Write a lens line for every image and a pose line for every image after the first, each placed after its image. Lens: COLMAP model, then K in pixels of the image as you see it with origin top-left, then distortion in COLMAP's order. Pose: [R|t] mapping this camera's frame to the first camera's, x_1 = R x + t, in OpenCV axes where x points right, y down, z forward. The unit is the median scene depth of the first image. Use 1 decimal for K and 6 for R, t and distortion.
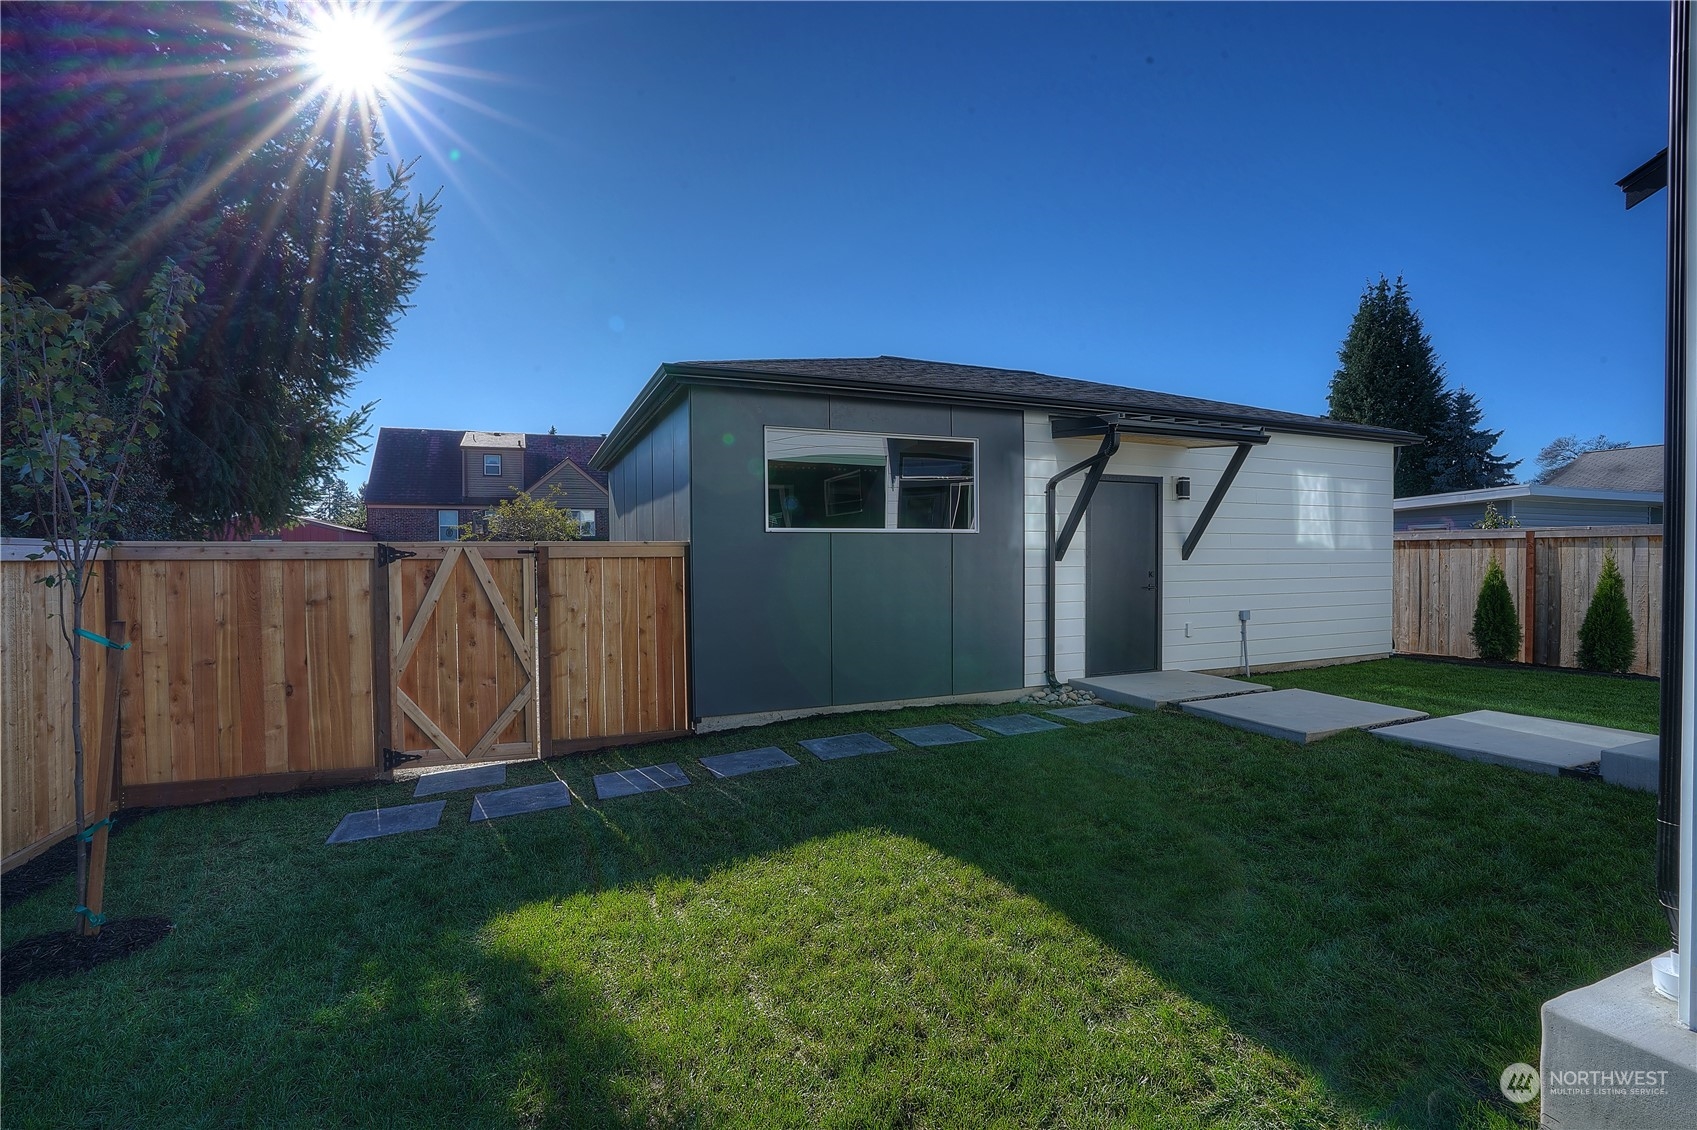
lens RADIAL K [[777.6, 0, 856.9], [0, 777.6, 564.5], [0, 0, 1]] dist [-0.013170, 0.001254]
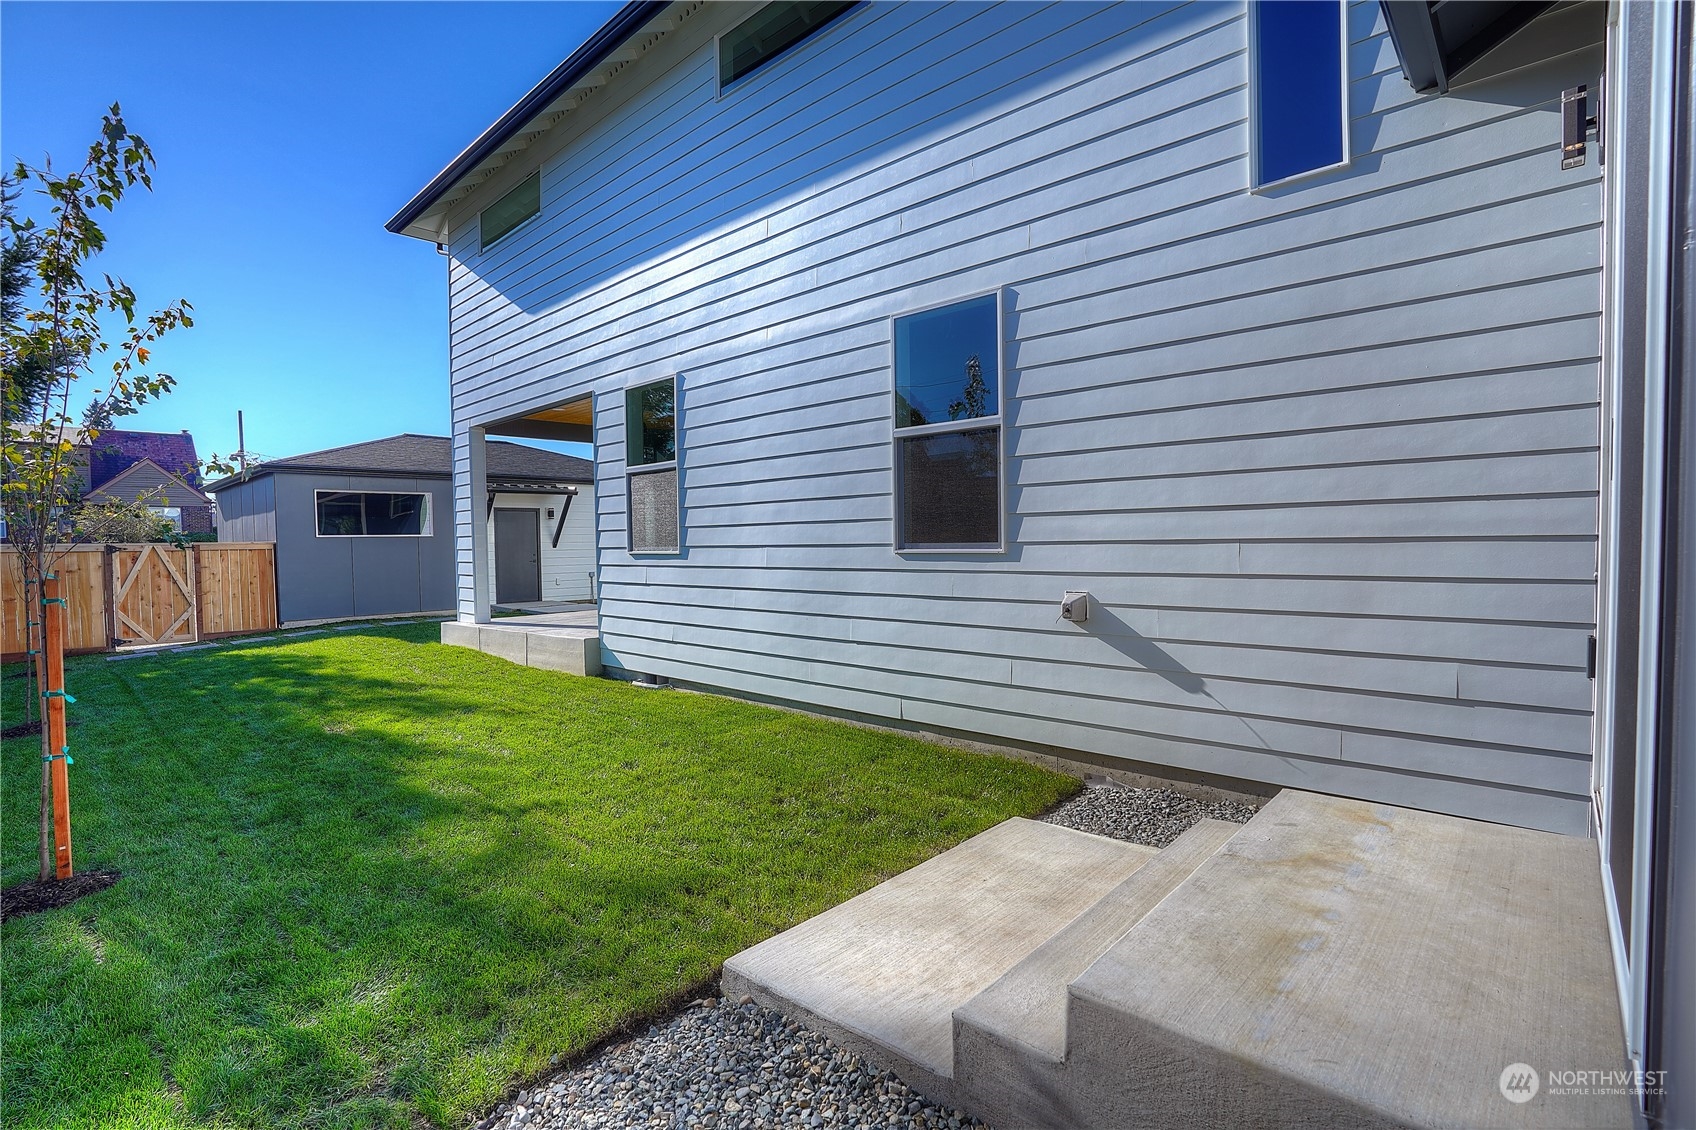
lens RADIAL K [[777.2, 0, 841.5], [0, 777.2, 566.7], [0, 0, 1]] dist [-0.013170, 0.001254]
pose [[0.918184, -0.017355, 0.395775, 0.409090], [0.011088, 0.999774, 0.018117, 0.018749], [-0.396000, -0.012246, 0.918169, -1.727787]]
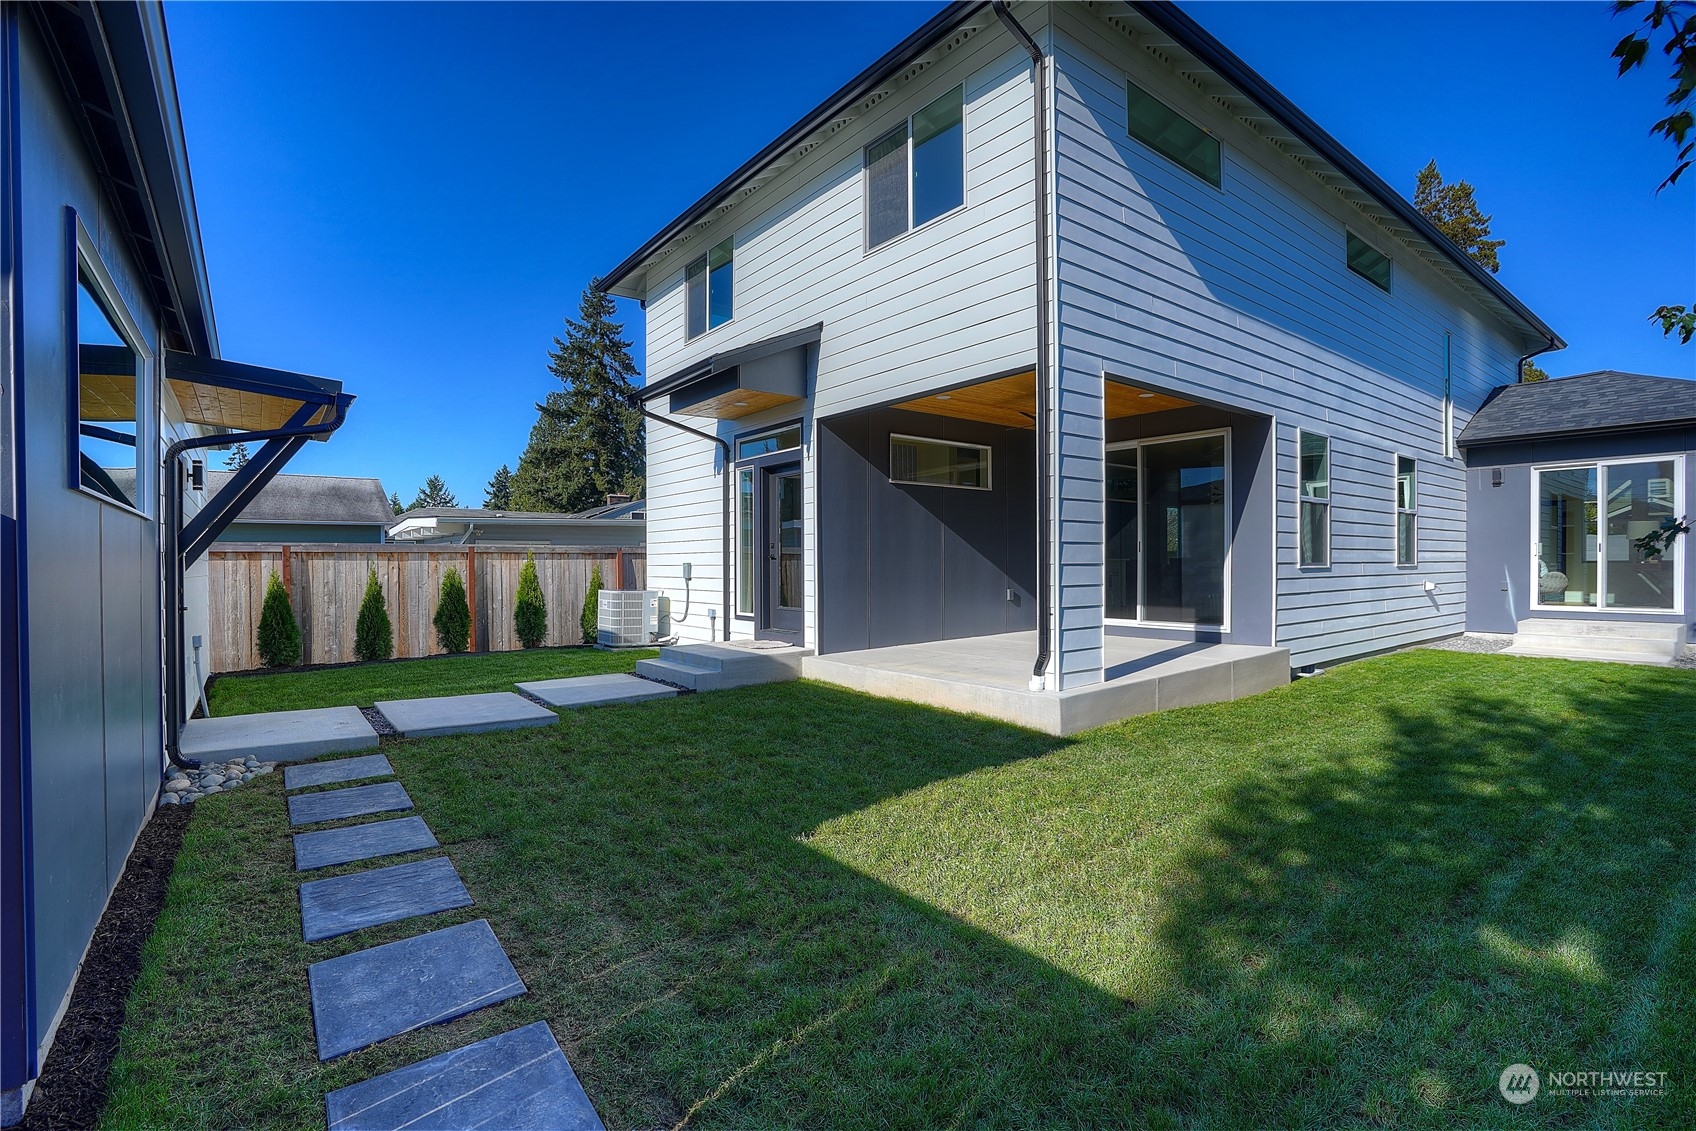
lens RADIAL K [[777.2, 0, 851.5], [0, 777.2, 567.2], [0, 0, 1]] dist [-0.013170, 0.001254]
pose [[-0.243383, 0.002033, 0.969928, -0.682216], [0.020072, 0.999794, 0.002941, 0.001541], [-0.969722, 0.020184, -0.243374, 0.862342]]
